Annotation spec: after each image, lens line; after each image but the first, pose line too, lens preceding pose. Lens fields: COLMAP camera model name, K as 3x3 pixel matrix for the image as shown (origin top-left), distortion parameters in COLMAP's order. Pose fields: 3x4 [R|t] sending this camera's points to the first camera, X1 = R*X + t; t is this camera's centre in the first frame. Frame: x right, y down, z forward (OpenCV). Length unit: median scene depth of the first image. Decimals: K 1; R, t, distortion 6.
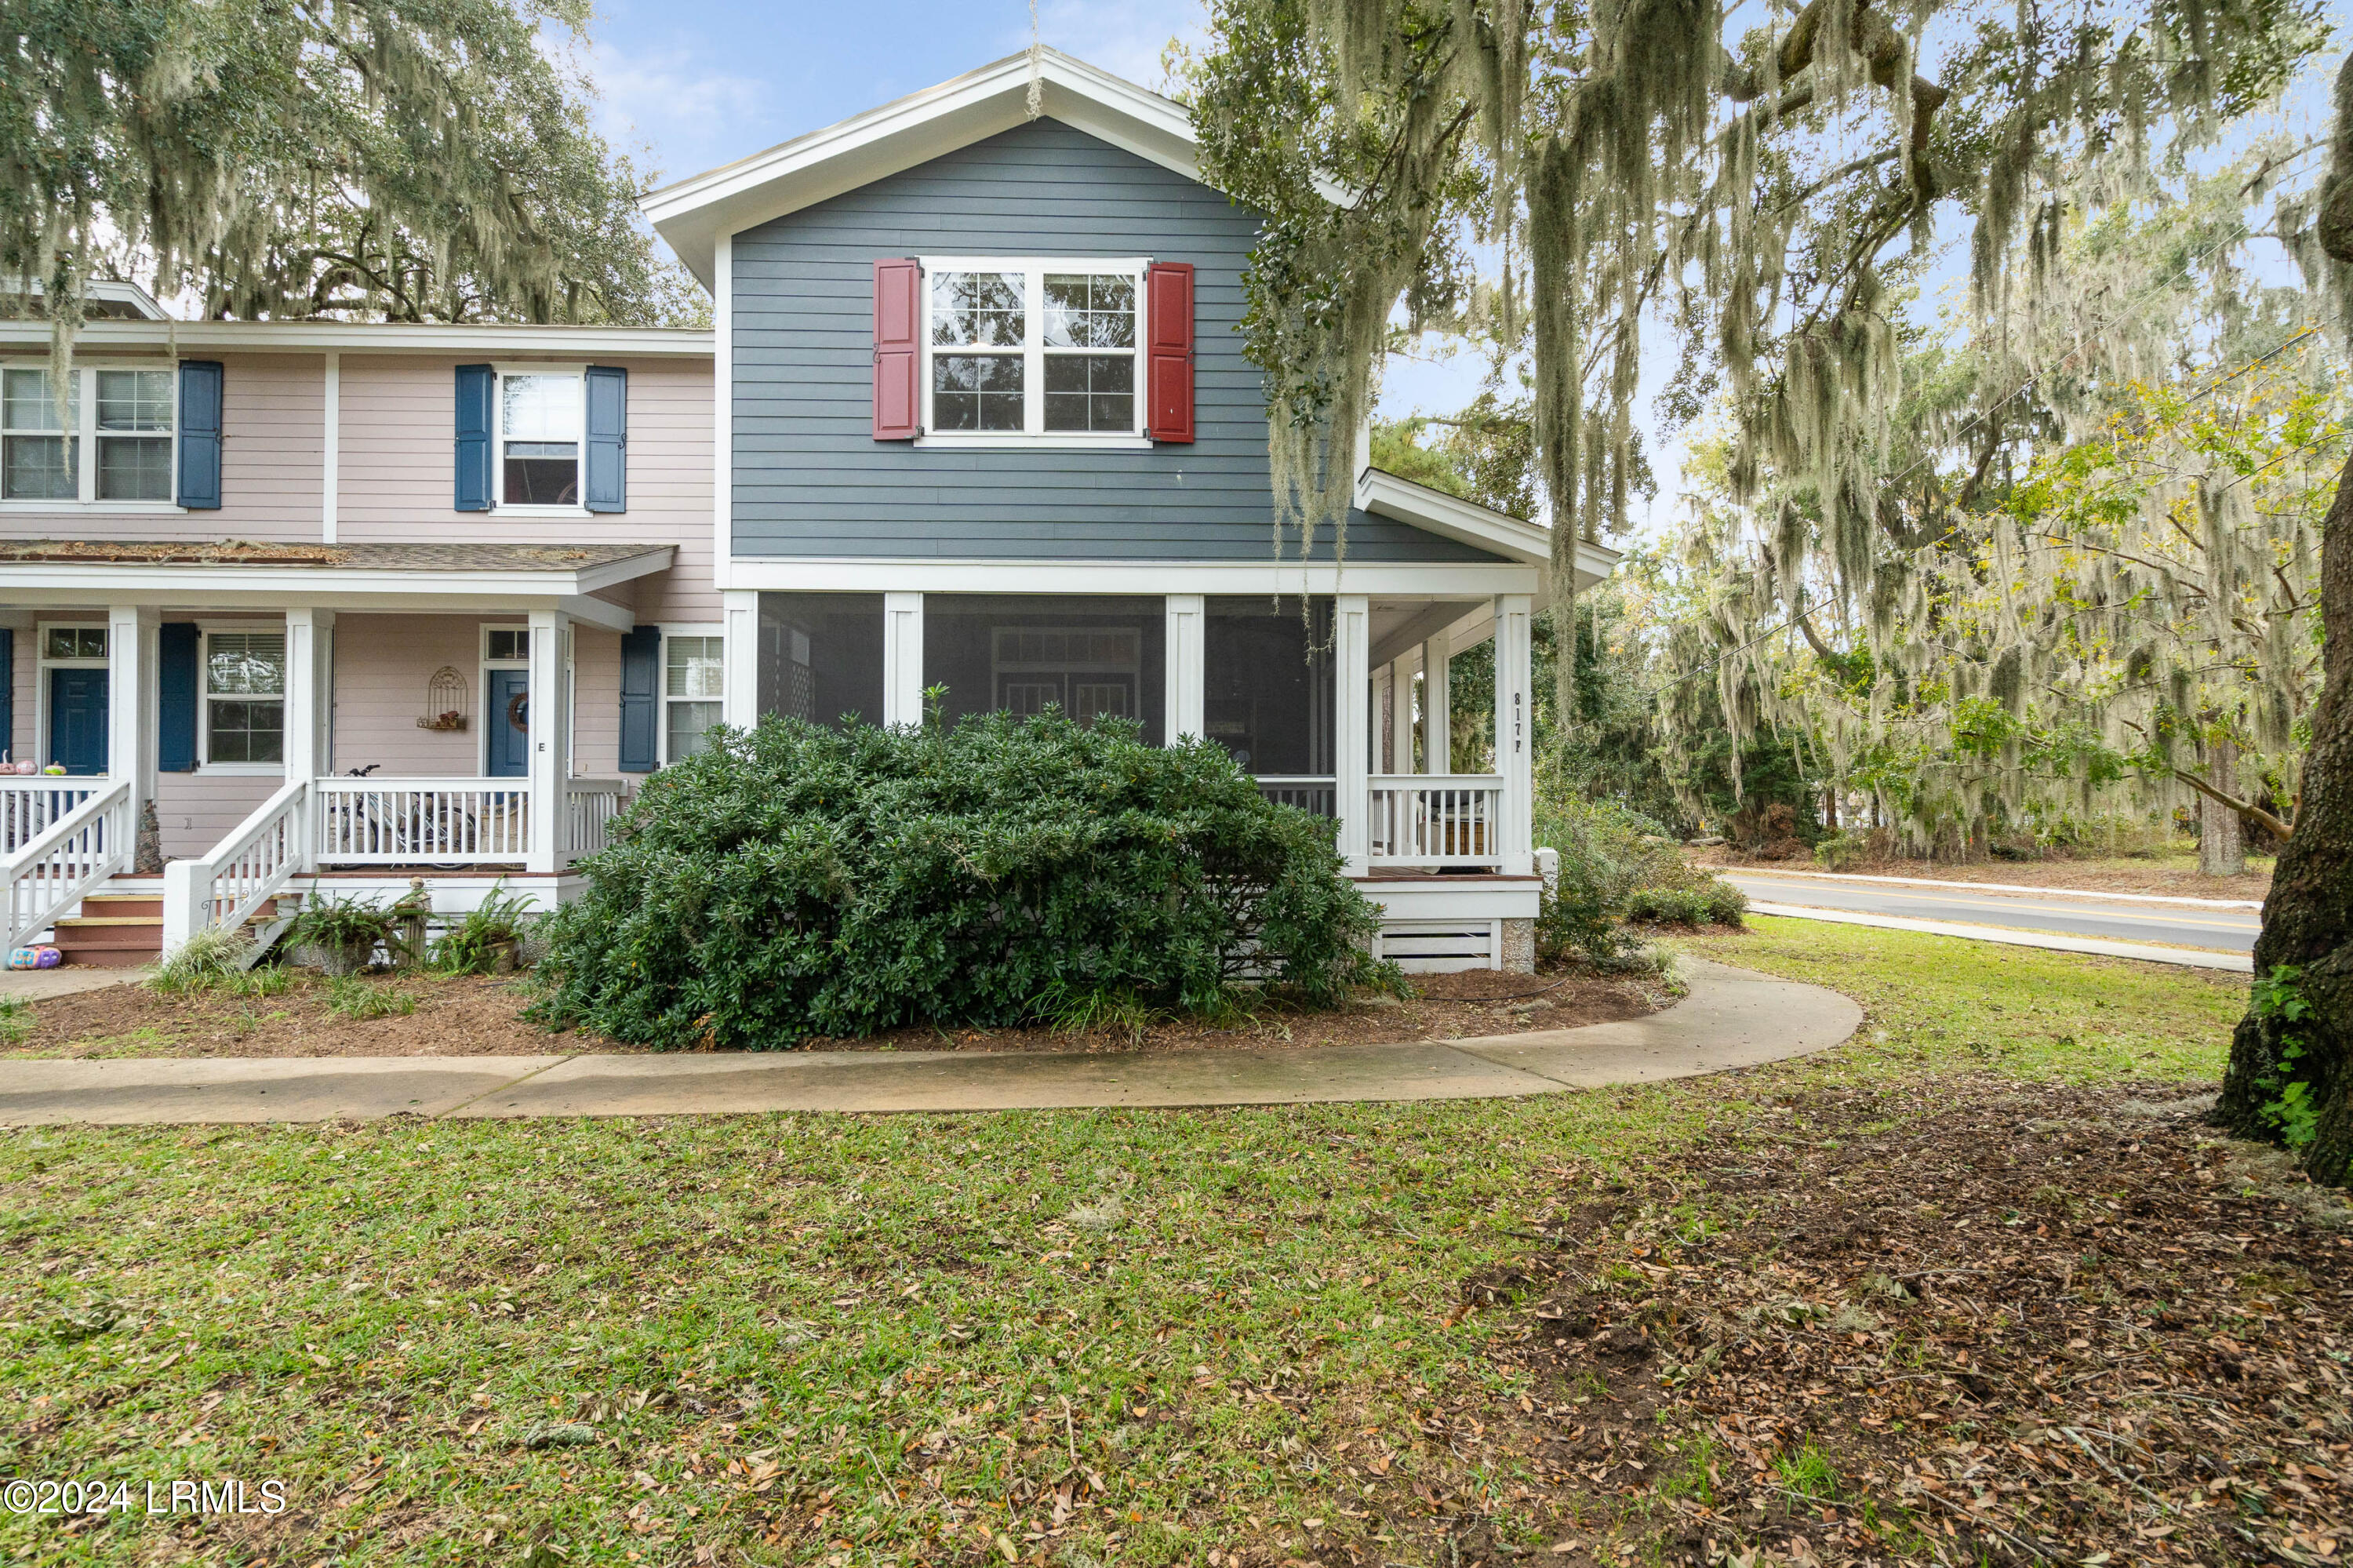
lens RADIAL K [[1059.7, 0, 1174.8], [0, 1059.7, 791.6], [0, 0, 1]] dist [-0.005182, 0.001907]
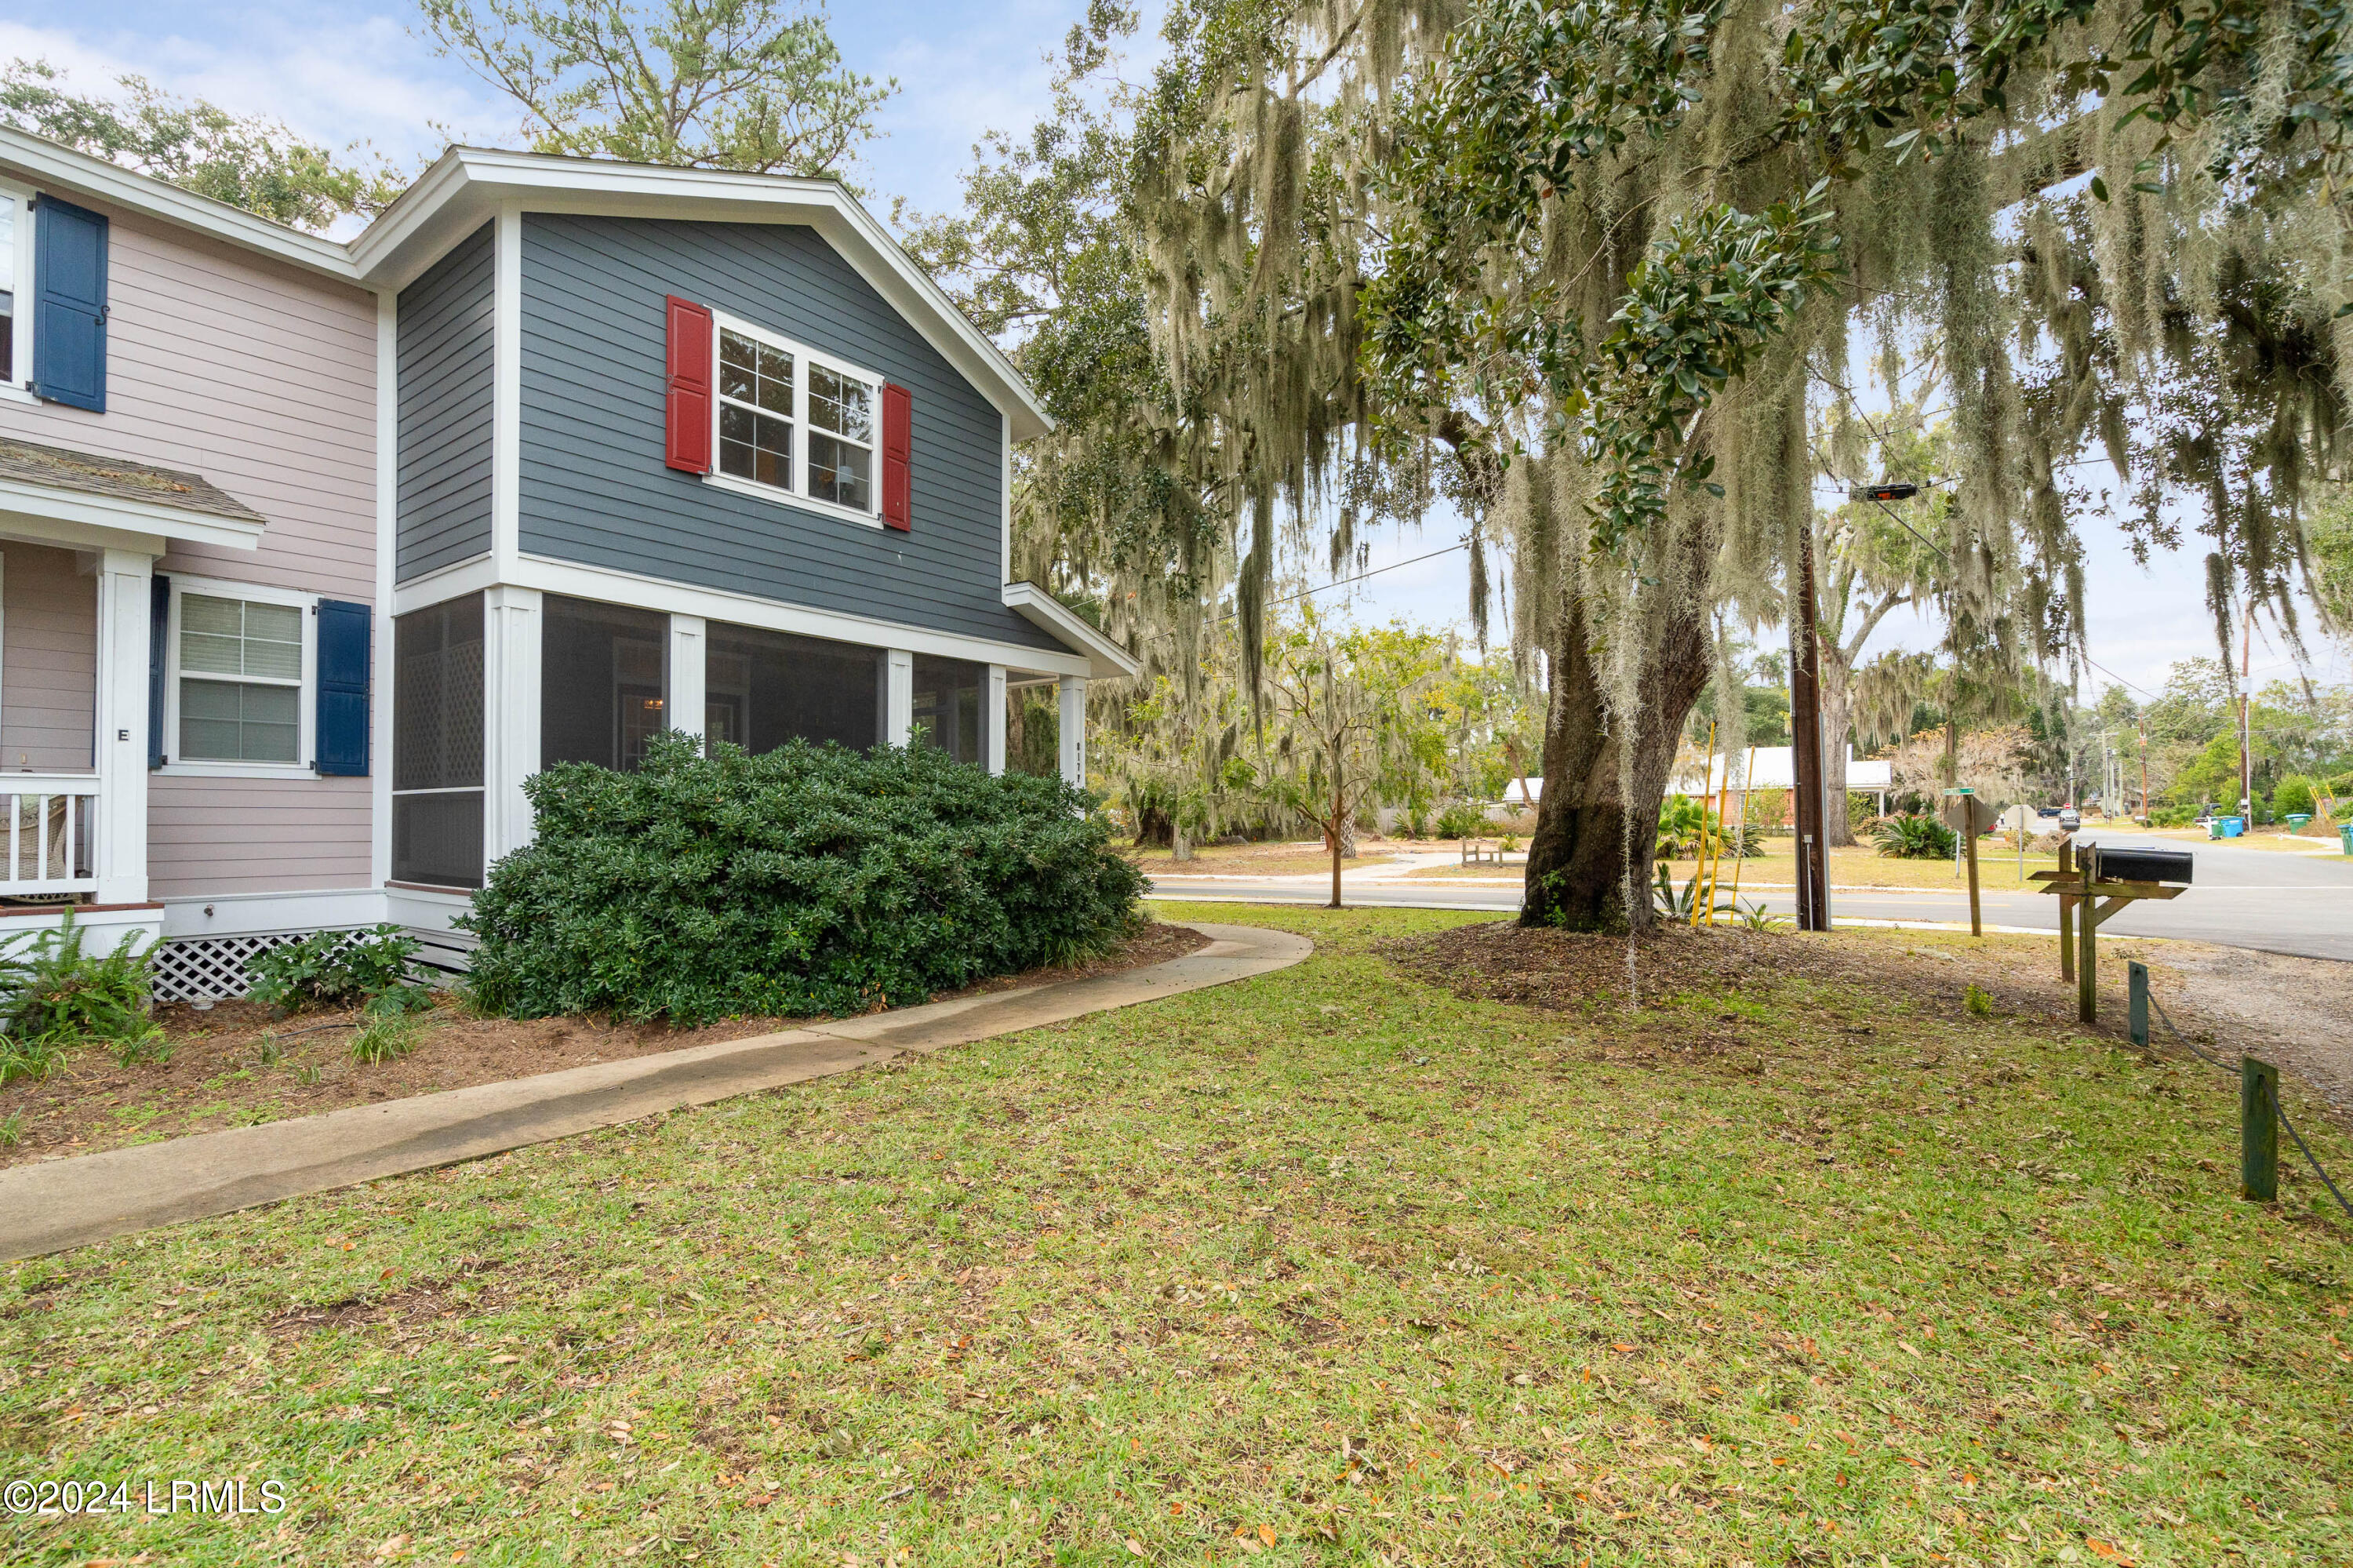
lens RADIAL K [[1059.7, 0, 1151.2], [0, 1059.7, 787.4], [0, 0, 1]] dist [-0.005182, 0.001907]
pose [[0.637772, 0.025705, 0.769796, -0.769507], [-0.012385, 0.999656, -0.023119, 0.003410], [-0.770125, 0.005211, 0.637871, -0.033513]]
